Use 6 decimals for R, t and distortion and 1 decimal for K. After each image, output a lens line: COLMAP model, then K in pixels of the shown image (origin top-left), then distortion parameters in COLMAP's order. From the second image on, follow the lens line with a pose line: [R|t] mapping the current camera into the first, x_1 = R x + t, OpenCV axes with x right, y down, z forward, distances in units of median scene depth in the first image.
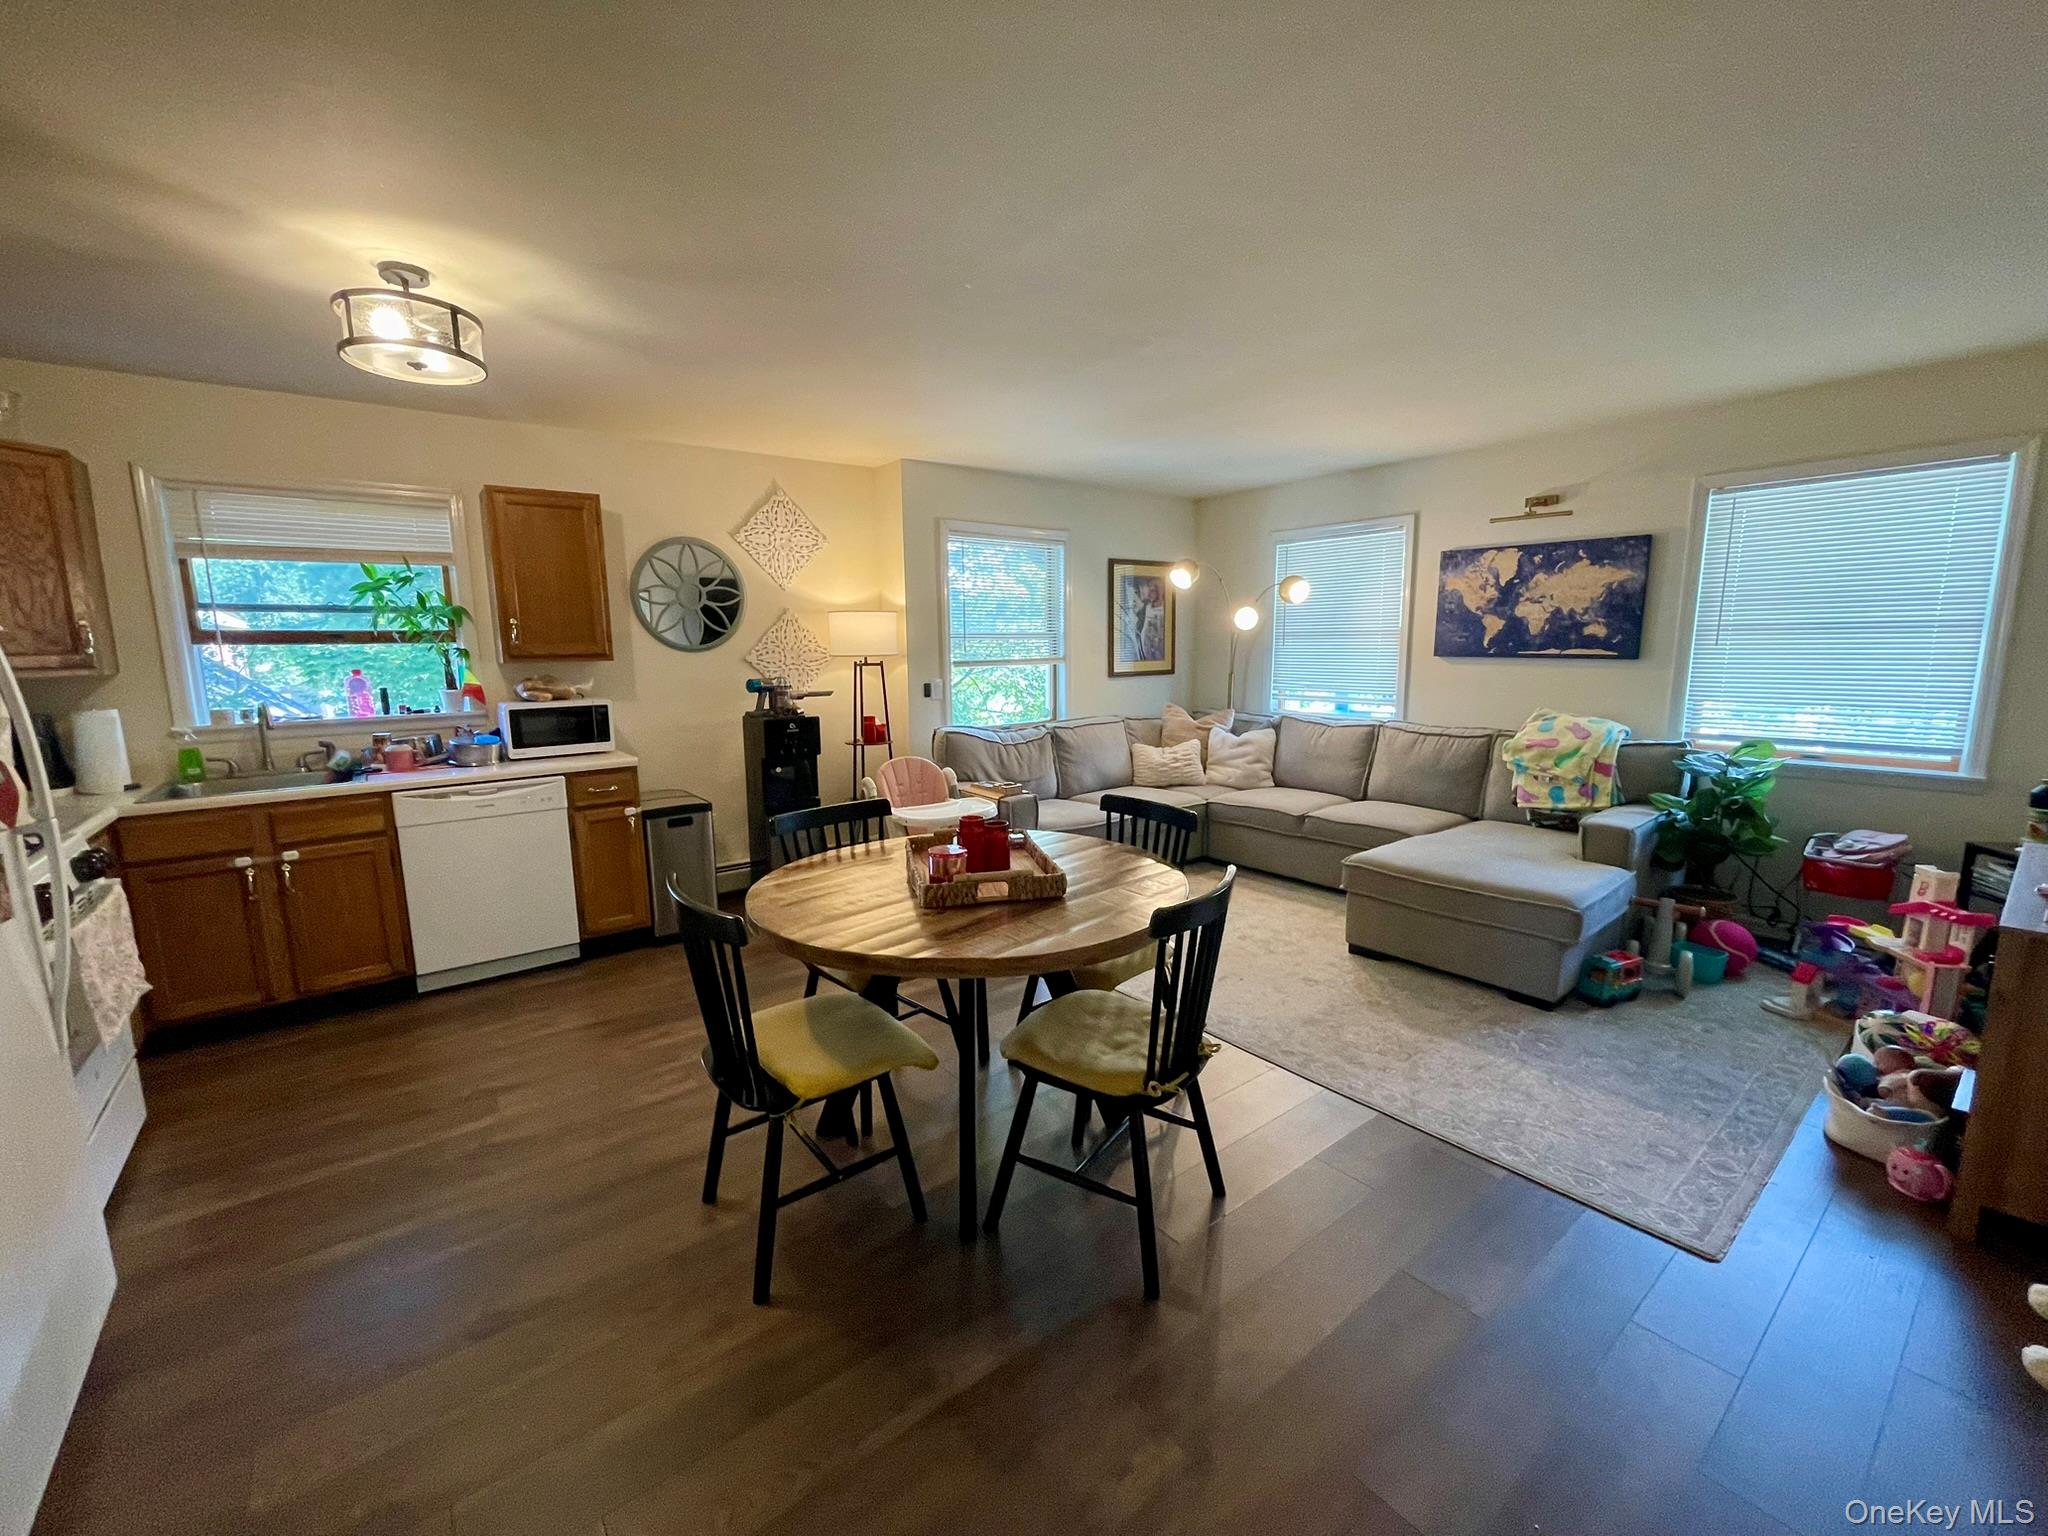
lens RADIAL K [[834.7, 0, 1020.4], [0, 834.7, 771.6], [0, 0, 1]] dist [0.009620, 0.001107]
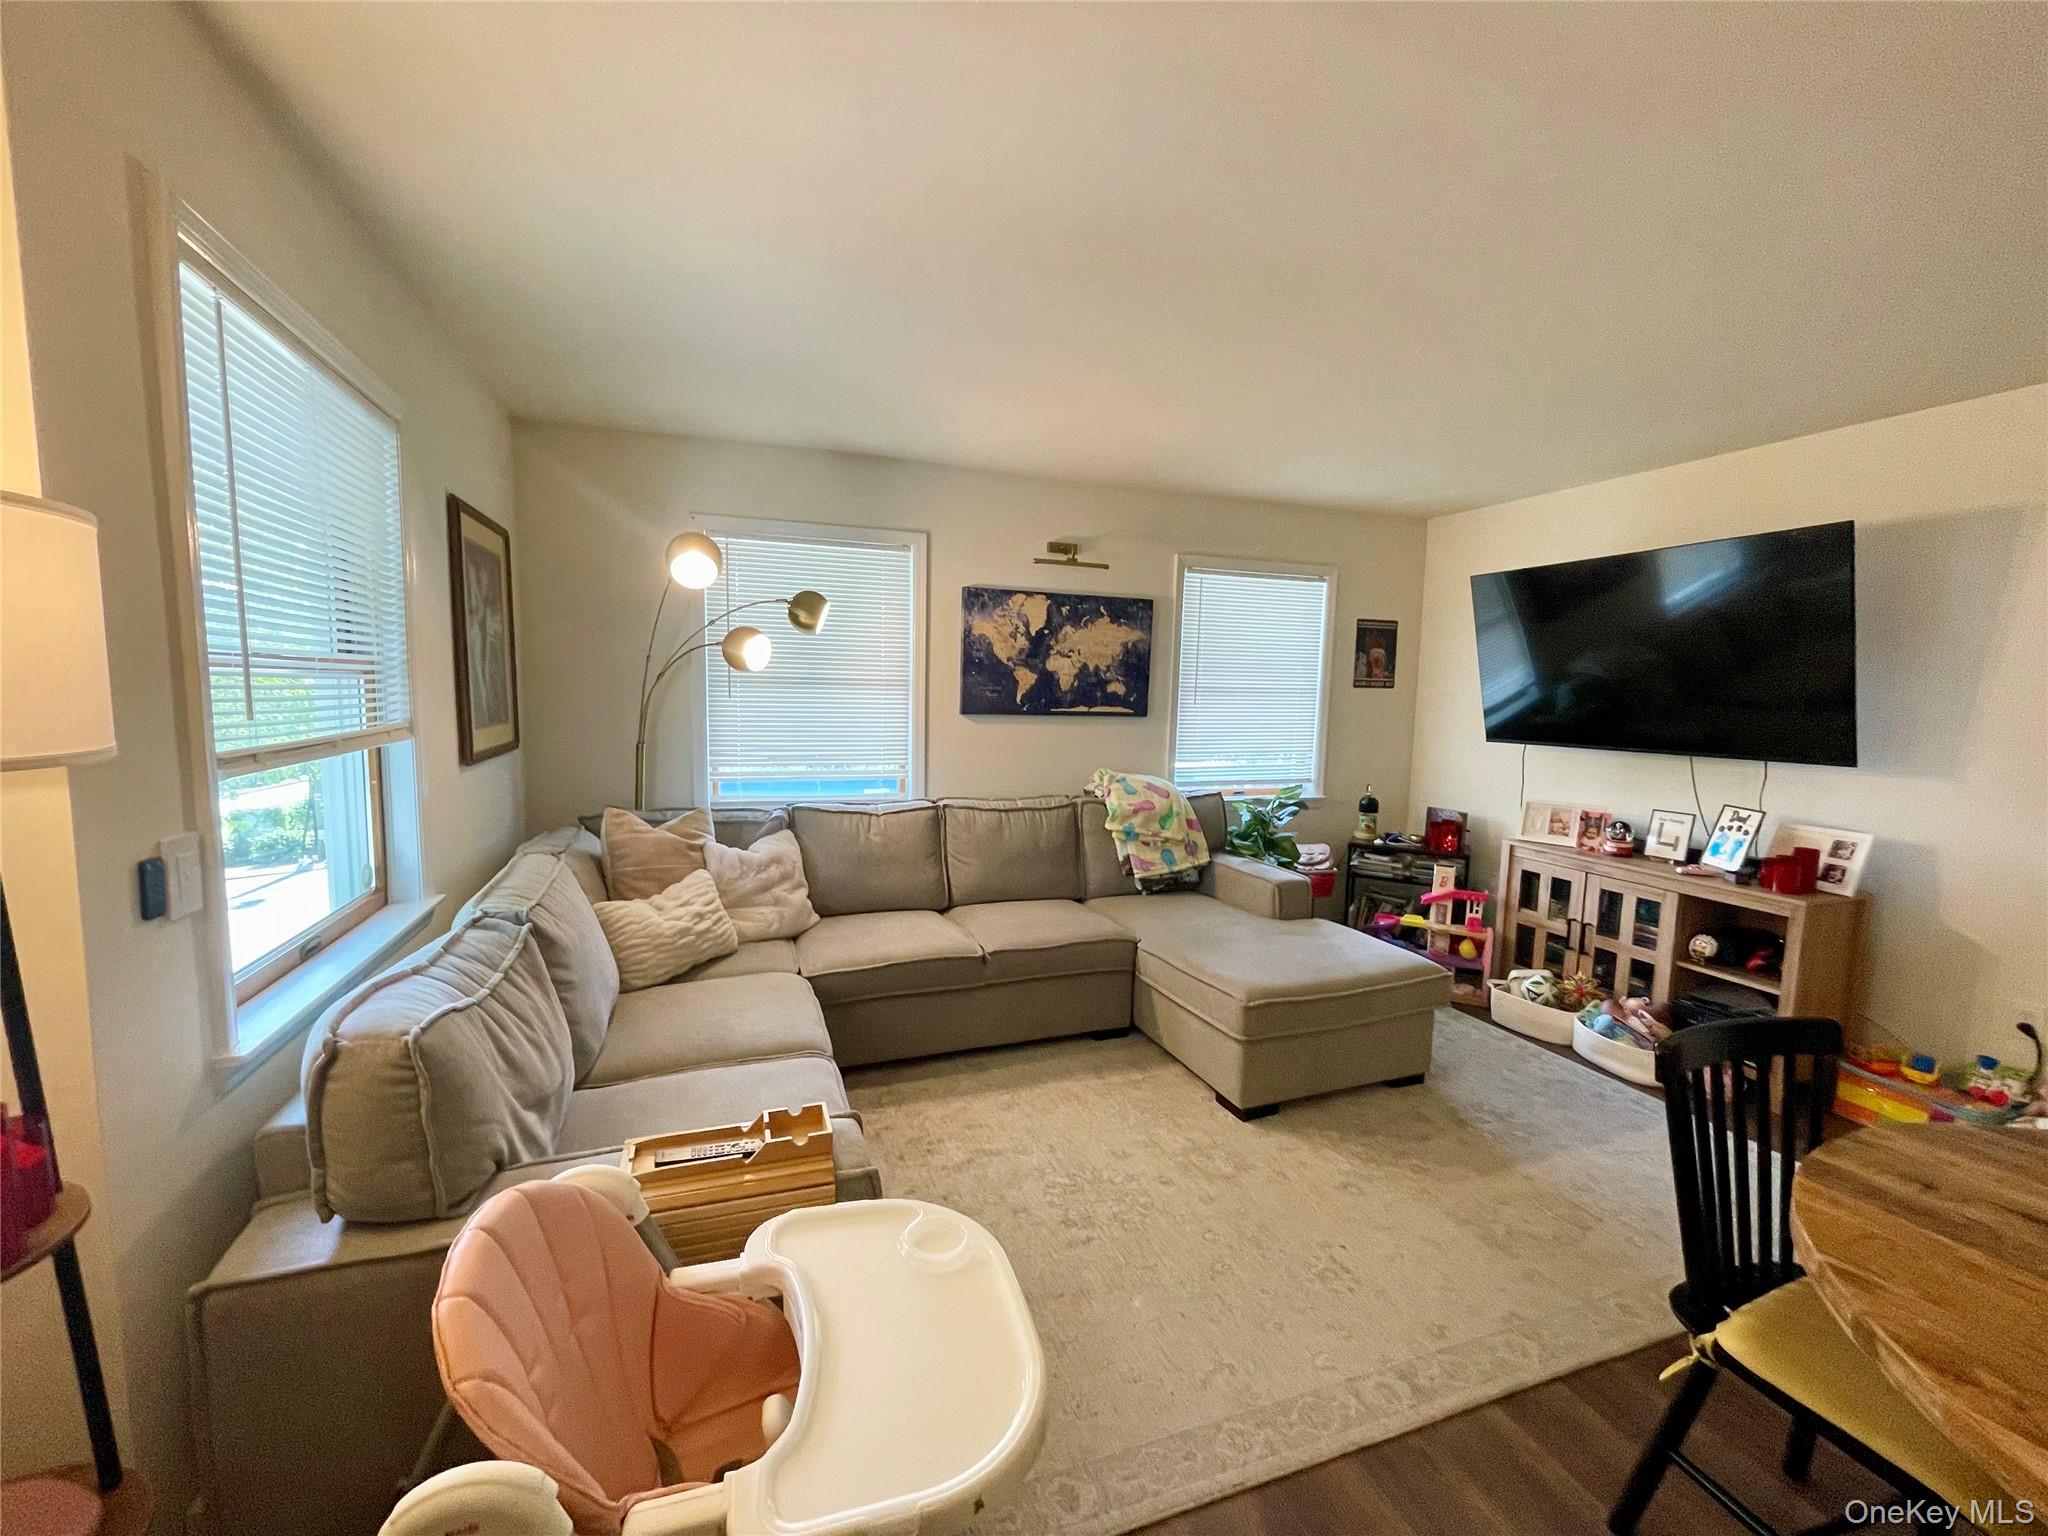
lens RADIAL K [[834.7, 0, 1021.0], [0, 834.7, 766.5], [0, 0, 1]] dist [0.009620, 0.001107]
pose [[0.310835, -0.075759, 0.947440, -0.288548], [0.125373, 0.991376, 0.038140, -0.122668], [-0.942159, 0.106928, 0.317652, 0.767771]]
